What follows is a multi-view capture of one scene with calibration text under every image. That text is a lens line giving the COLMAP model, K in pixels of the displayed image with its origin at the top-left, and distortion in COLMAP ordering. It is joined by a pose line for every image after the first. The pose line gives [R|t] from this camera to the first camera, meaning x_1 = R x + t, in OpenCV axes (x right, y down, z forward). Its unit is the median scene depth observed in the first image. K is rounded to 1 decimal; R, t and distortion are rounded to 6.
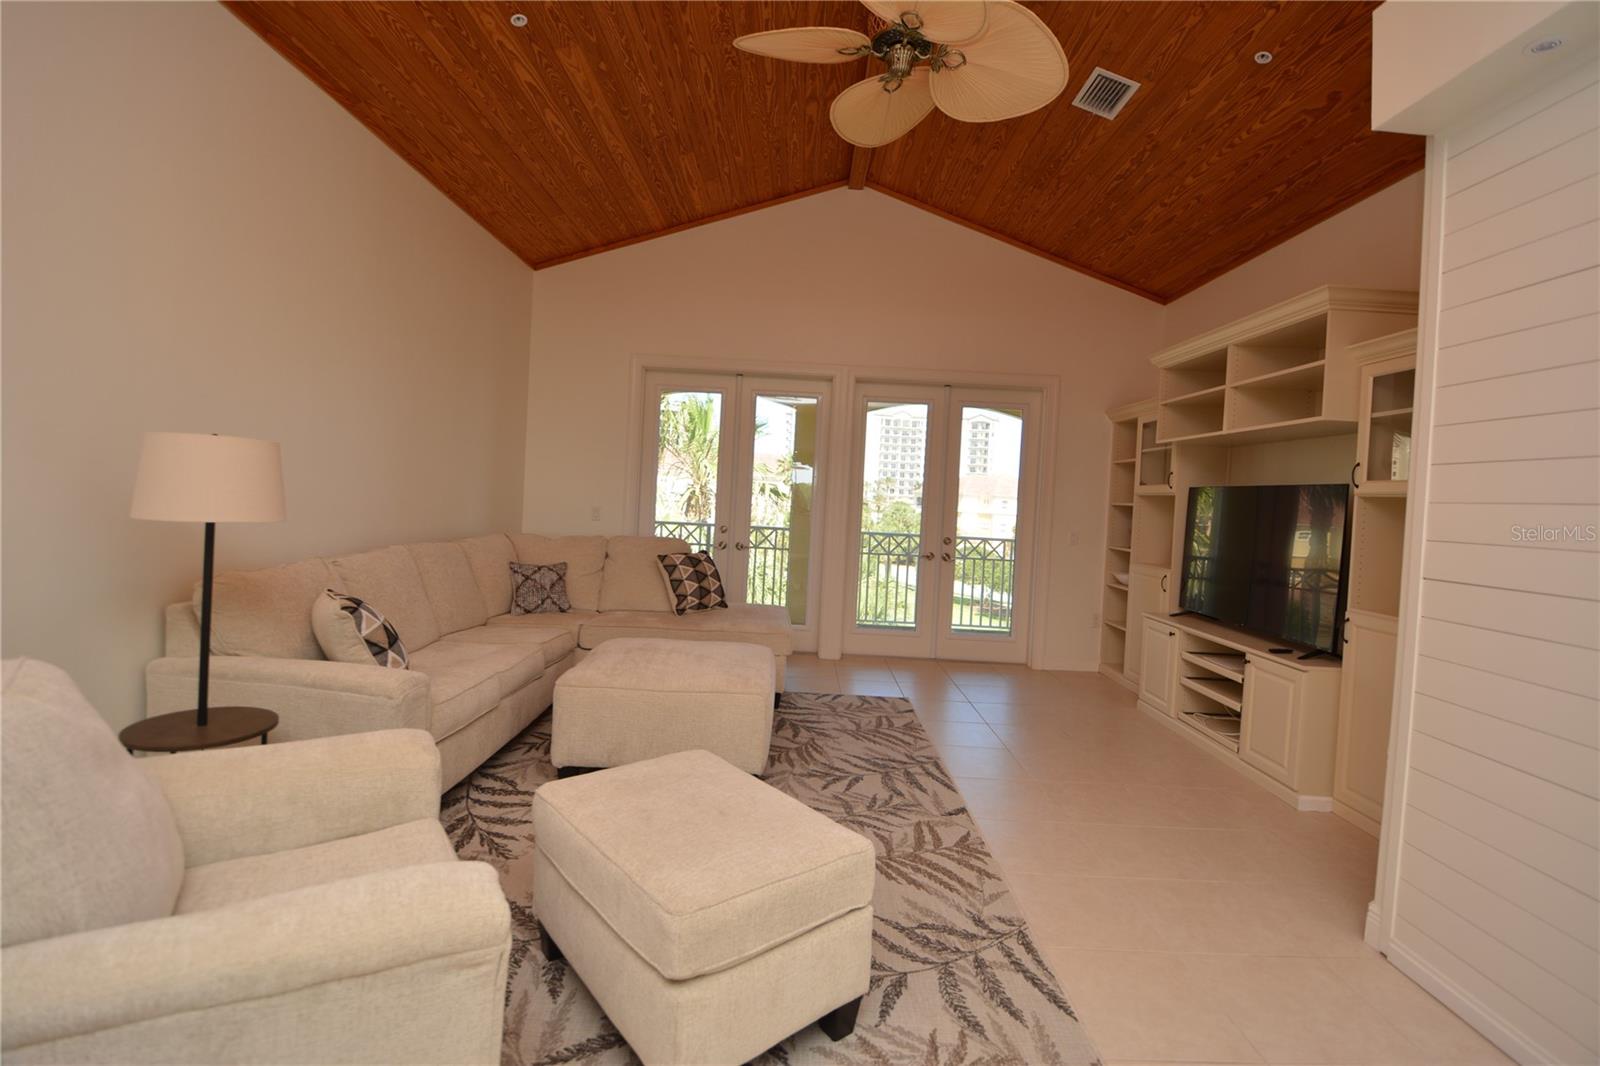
lens RADIAL K [[698.1, 0, 793.4], [0, 698.1, 526.5], [0, 0, 1]] dist [-0.018798, -0.000417]
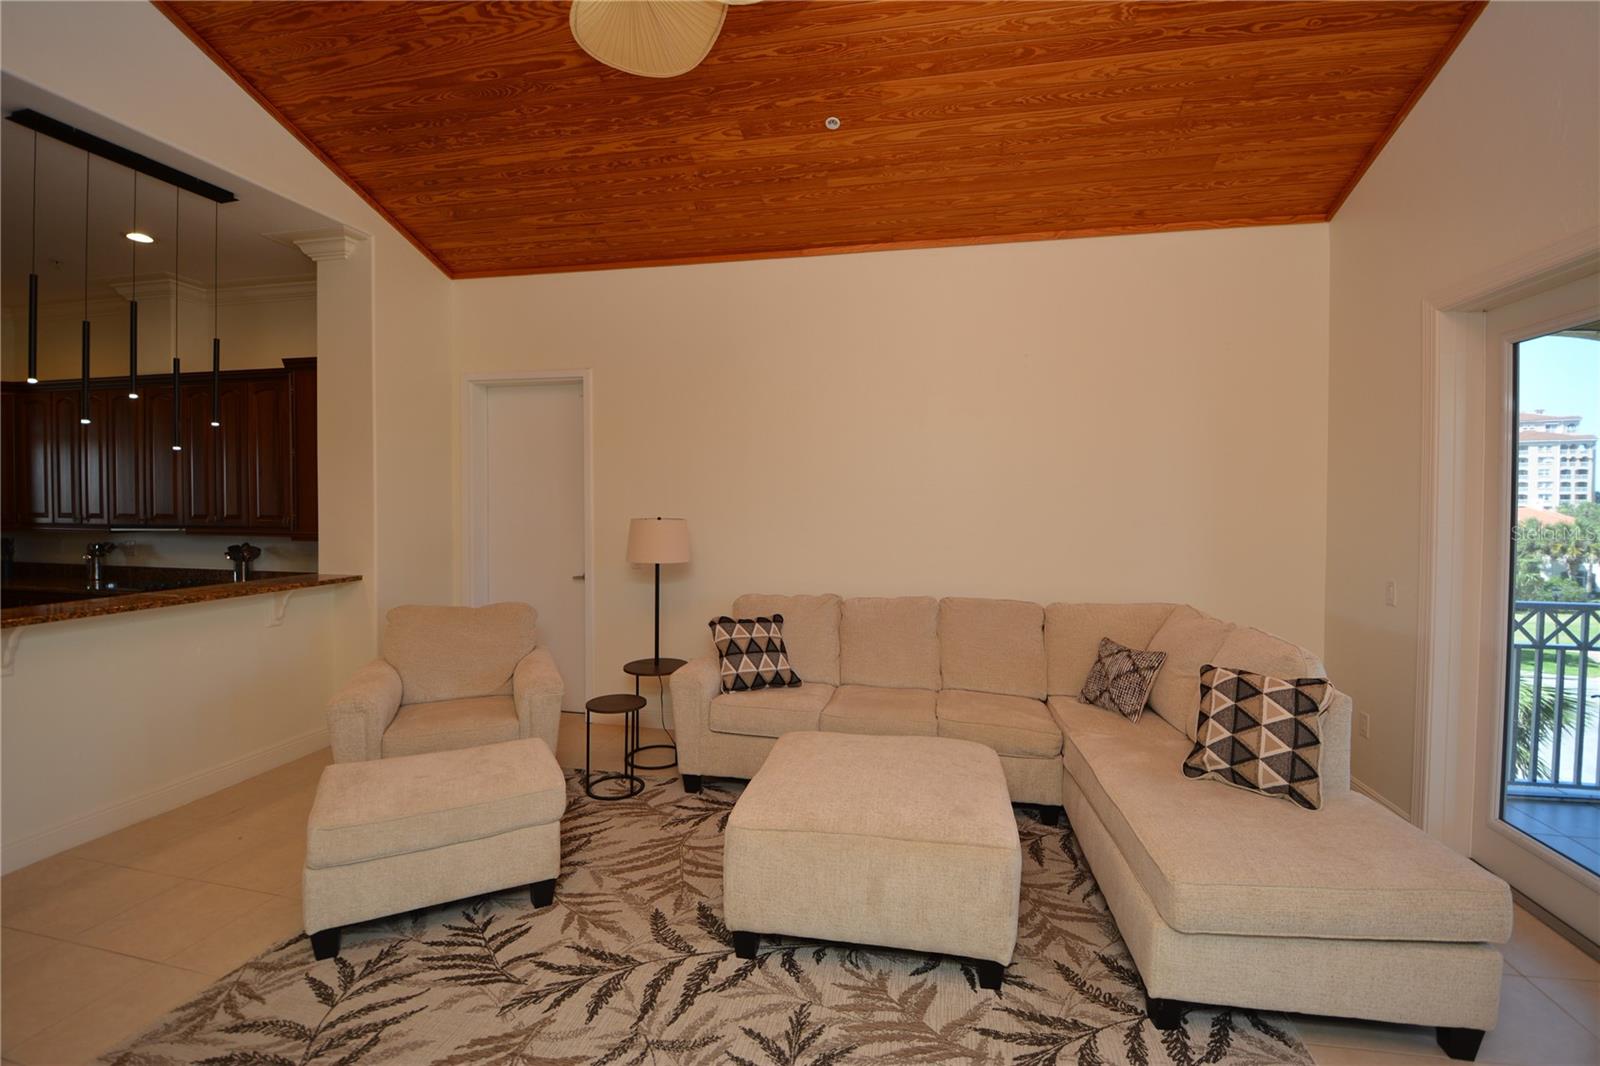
lens RADIAL K [[705.3, 0, 784.2], [0, 705.3, 526.4], [0, 0, 1]] dist [-0.012476, -0.007245]
pose [[-0.205212, -0.032159, -0.978189, 0.449752], [-0.053947, 0.998312, -0.021503, -0.043132], [0.977230, 0.048358, -0.206601, 0.771756]]
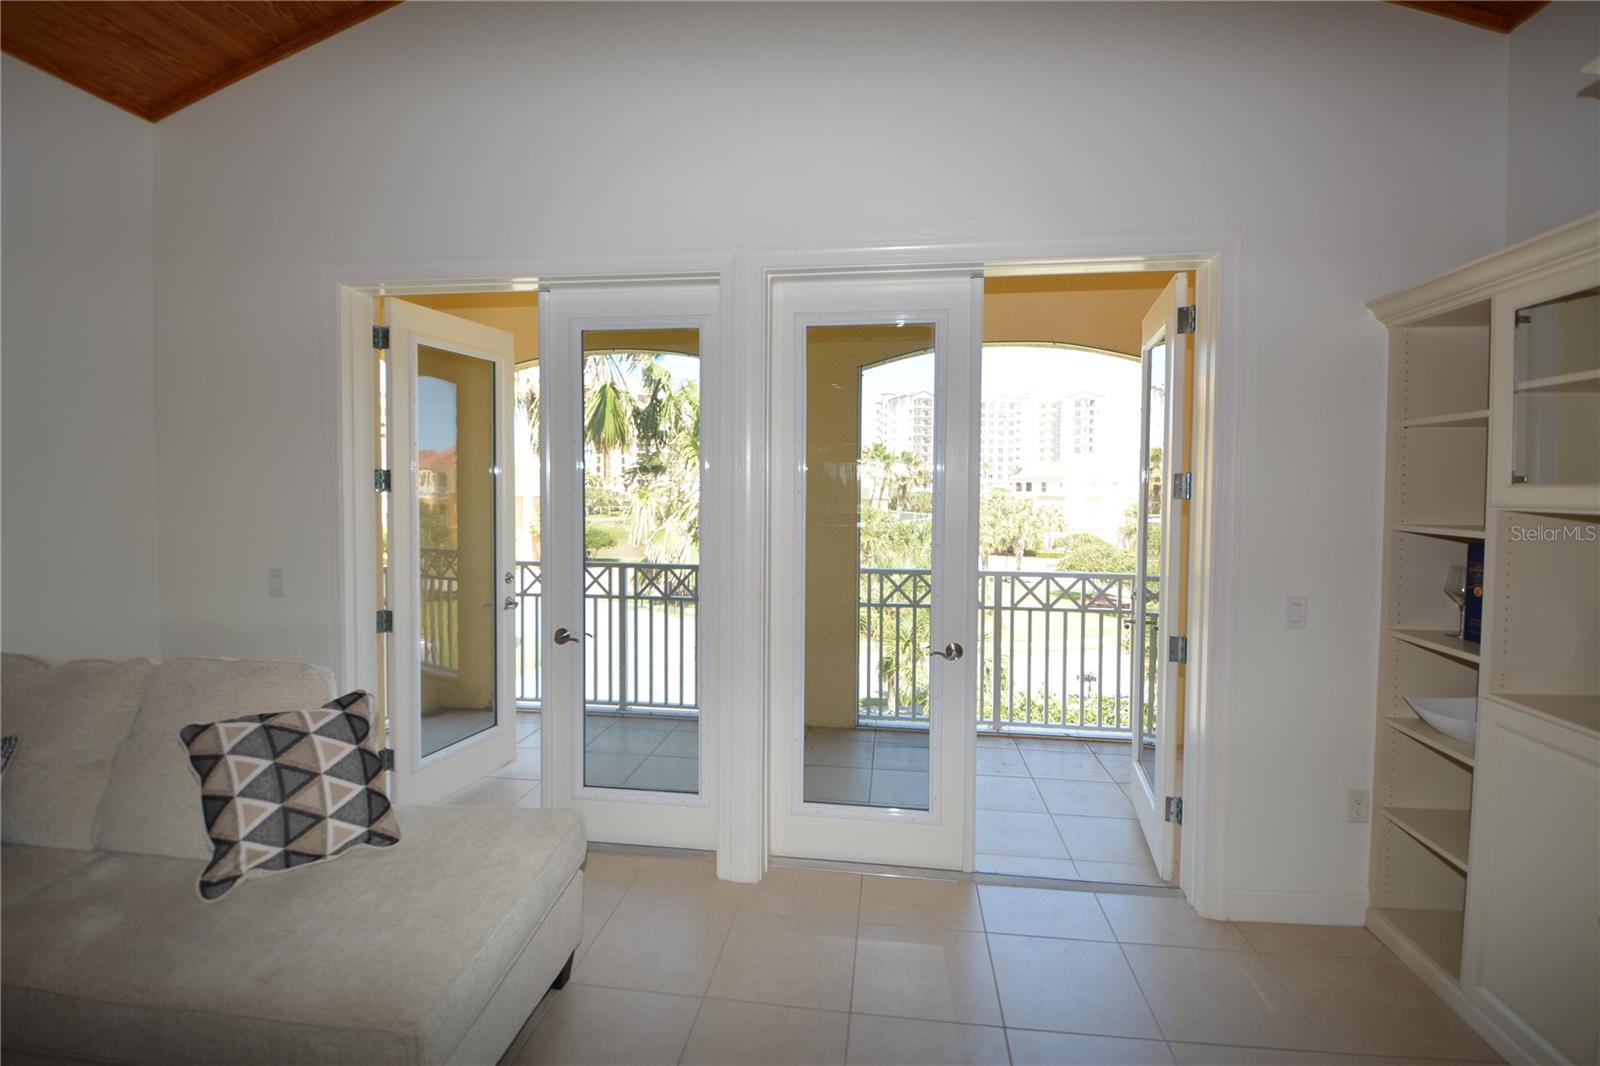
lens RADIAL K [[705.3, 0, 795.7], [0, 705.3, 521.7], [0, 0, 1]] dist [-0.012476, -0.007245]
pose [[0.990520, -0.038327, -0.131913, 0.198281], [0.038771, 0.999248, 0.000799, -0.060247], [0.131784, -0.005906, 0.991261, 0.659865]]
